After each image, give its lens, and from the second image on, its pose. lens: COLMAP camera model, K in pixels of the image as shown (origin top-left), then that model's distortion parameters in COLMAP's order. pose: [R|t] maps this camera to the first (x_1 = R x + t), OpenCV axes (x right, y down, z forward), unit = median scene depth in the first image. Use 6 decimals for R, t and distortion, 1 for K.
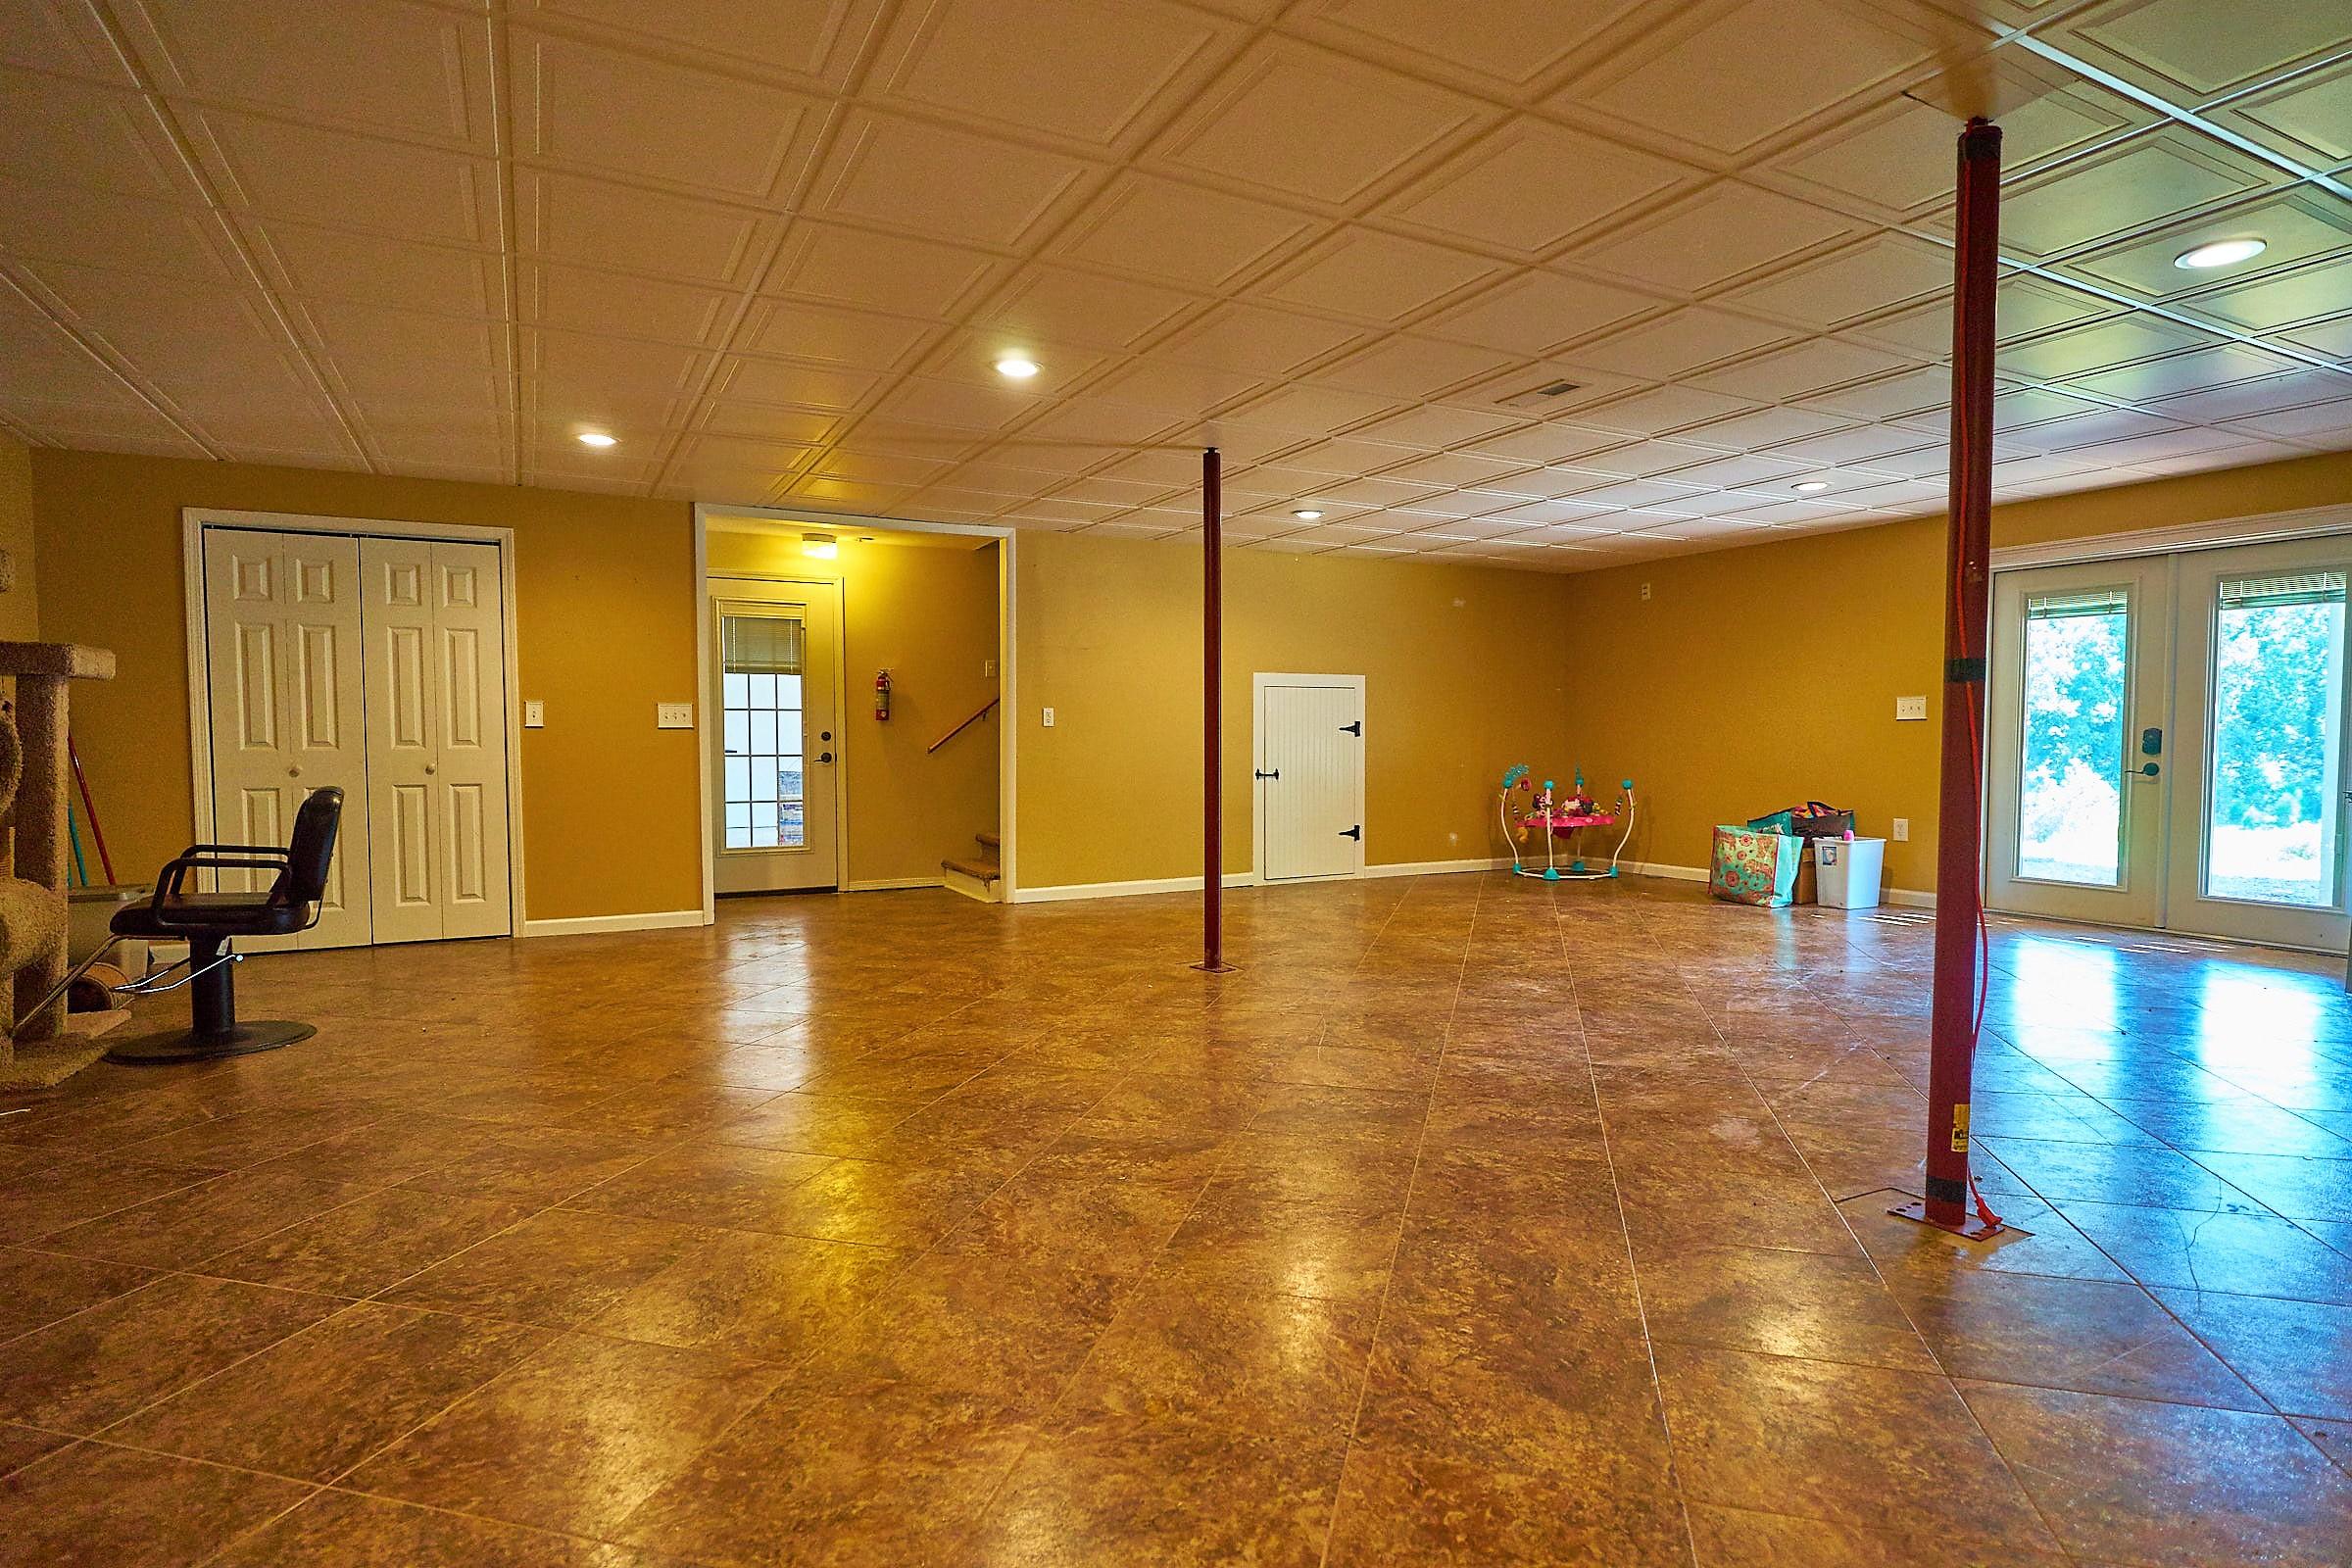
lens RADIAL K [[1226.8, 0, 1181.7], [0, 1226.8, 783.3], [0, 0, 1]] dist [-0.003626, -0.000929]
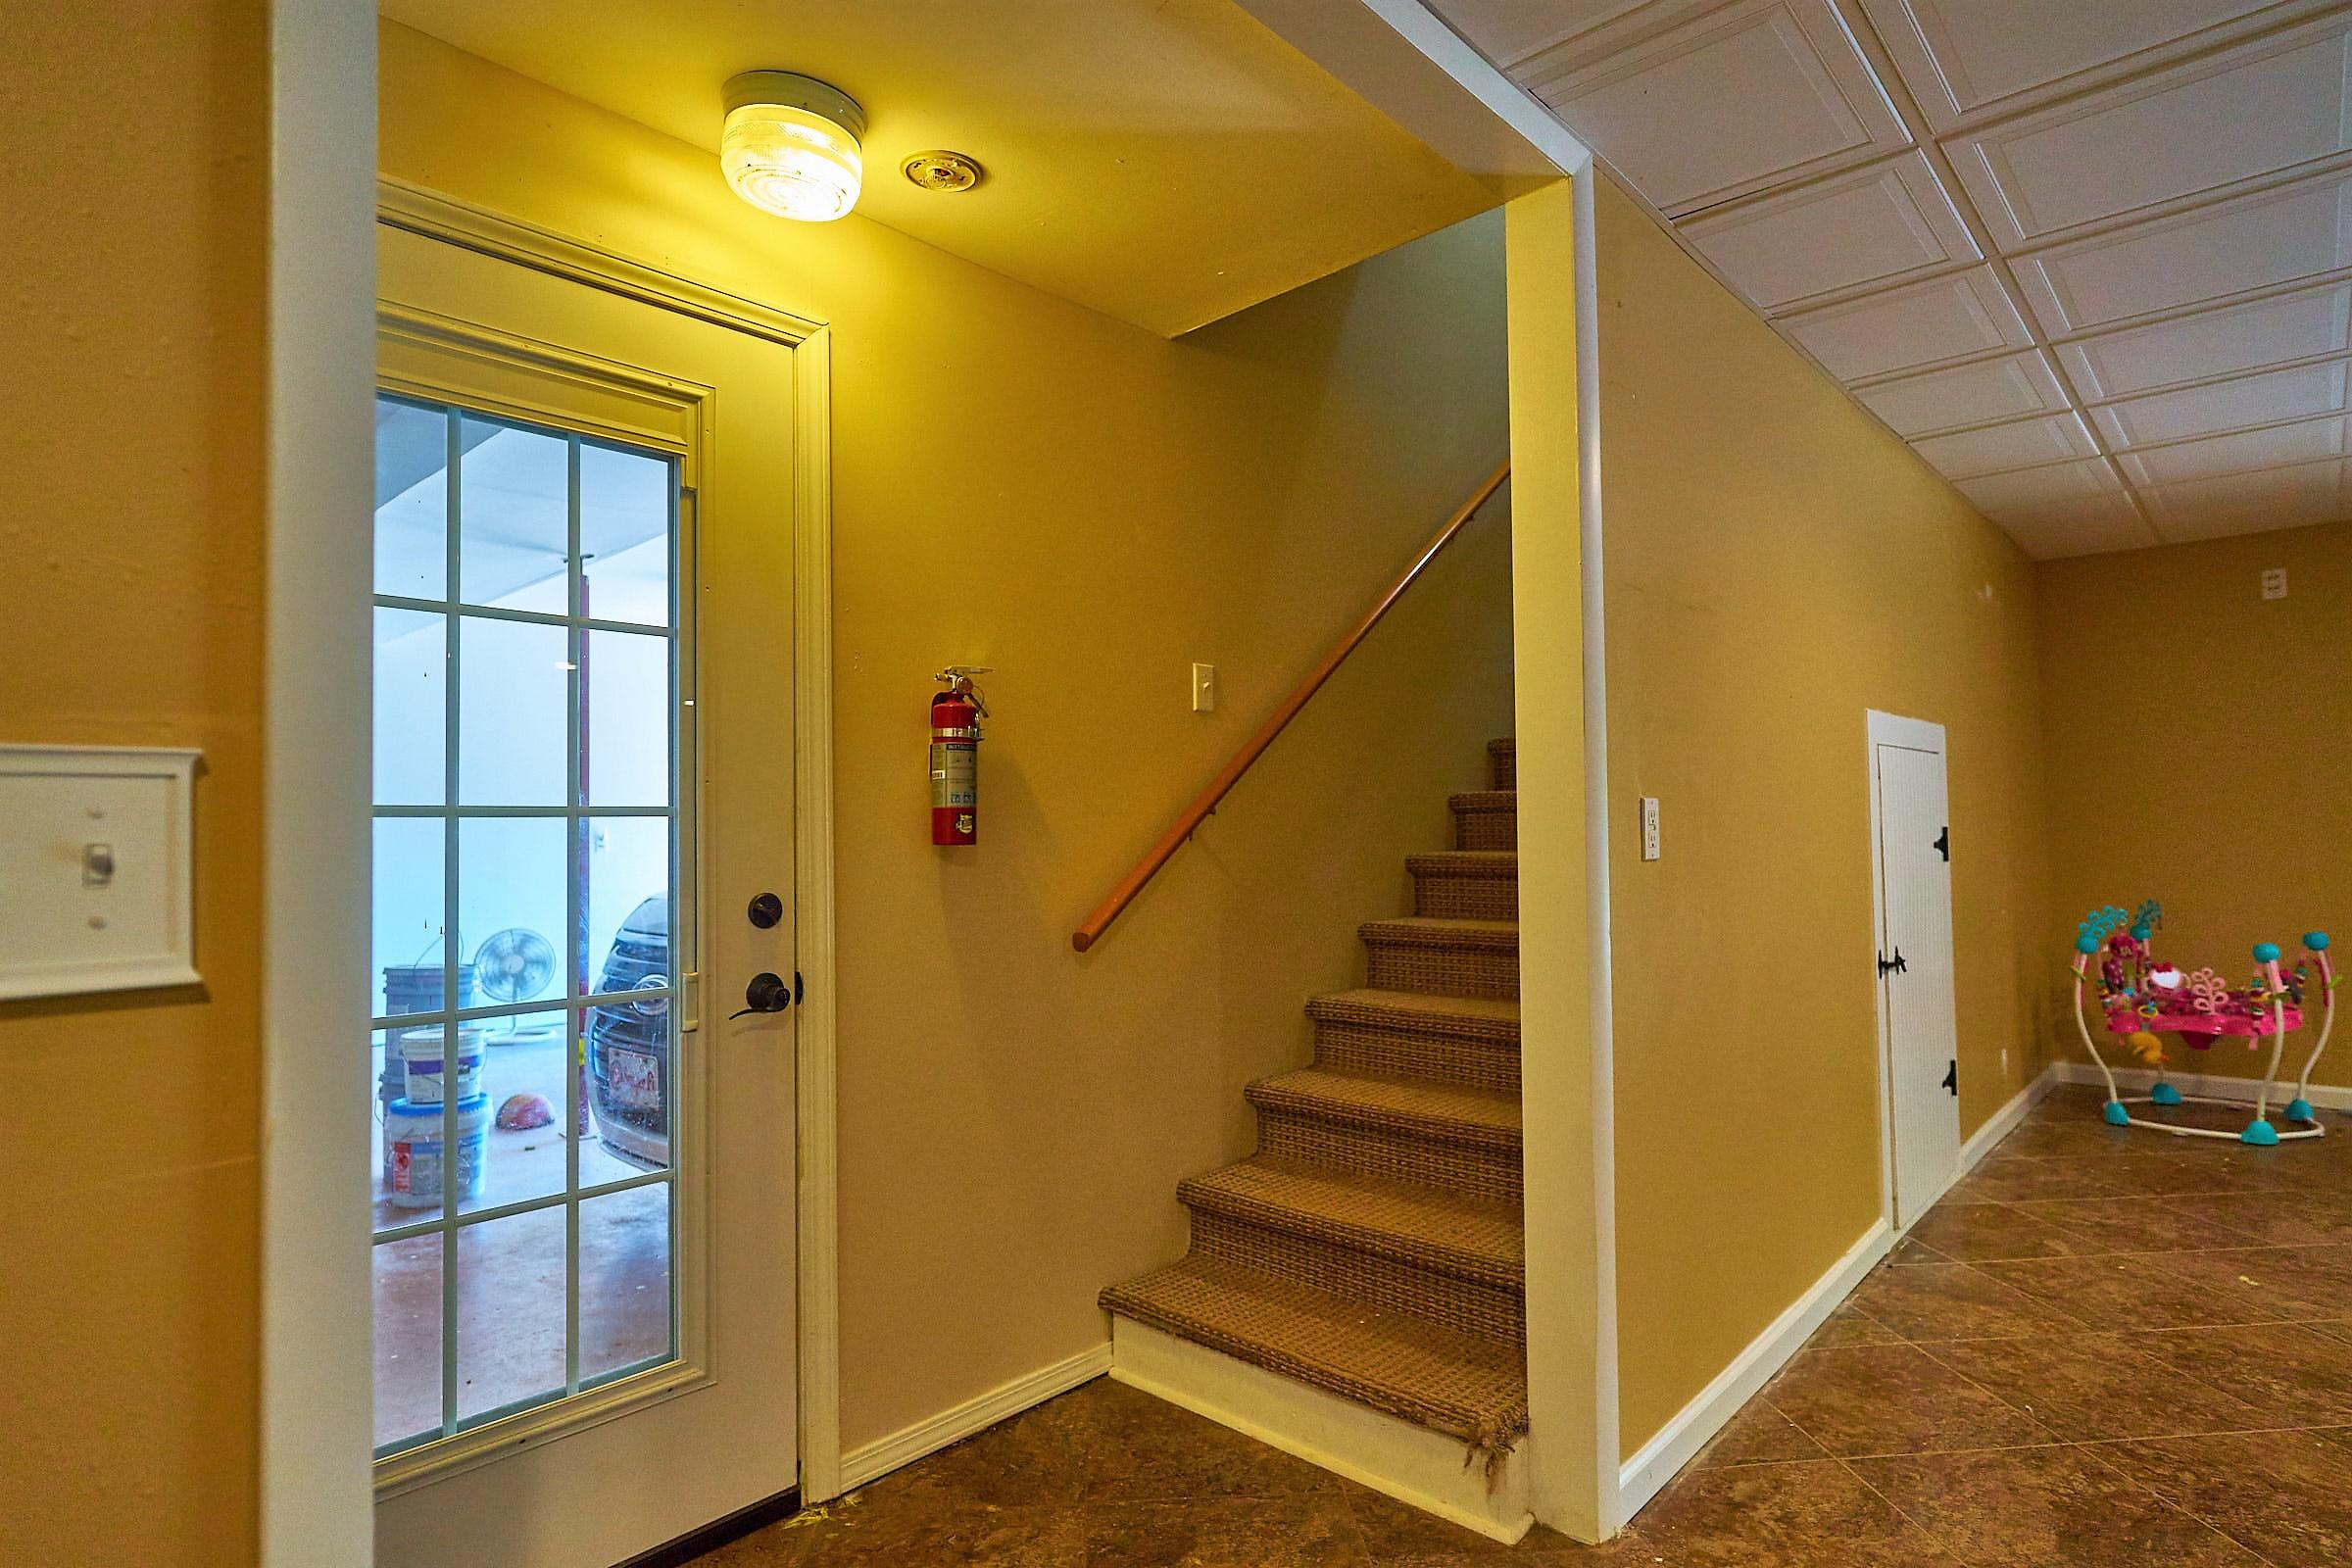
lens RADIAL K [[1226.8, 0, 1175.5], [0, 1226.8, 799.6], [0, 0, 1]] dist [-0.003626, -0.000929]
pose [[0.940577, -0.004110, 0.339555, -0.293062], [0.027133, 0.997639, -0.063085, -0.042760], [-0.338494, 0.068549, 0.938468, 0.720022]]
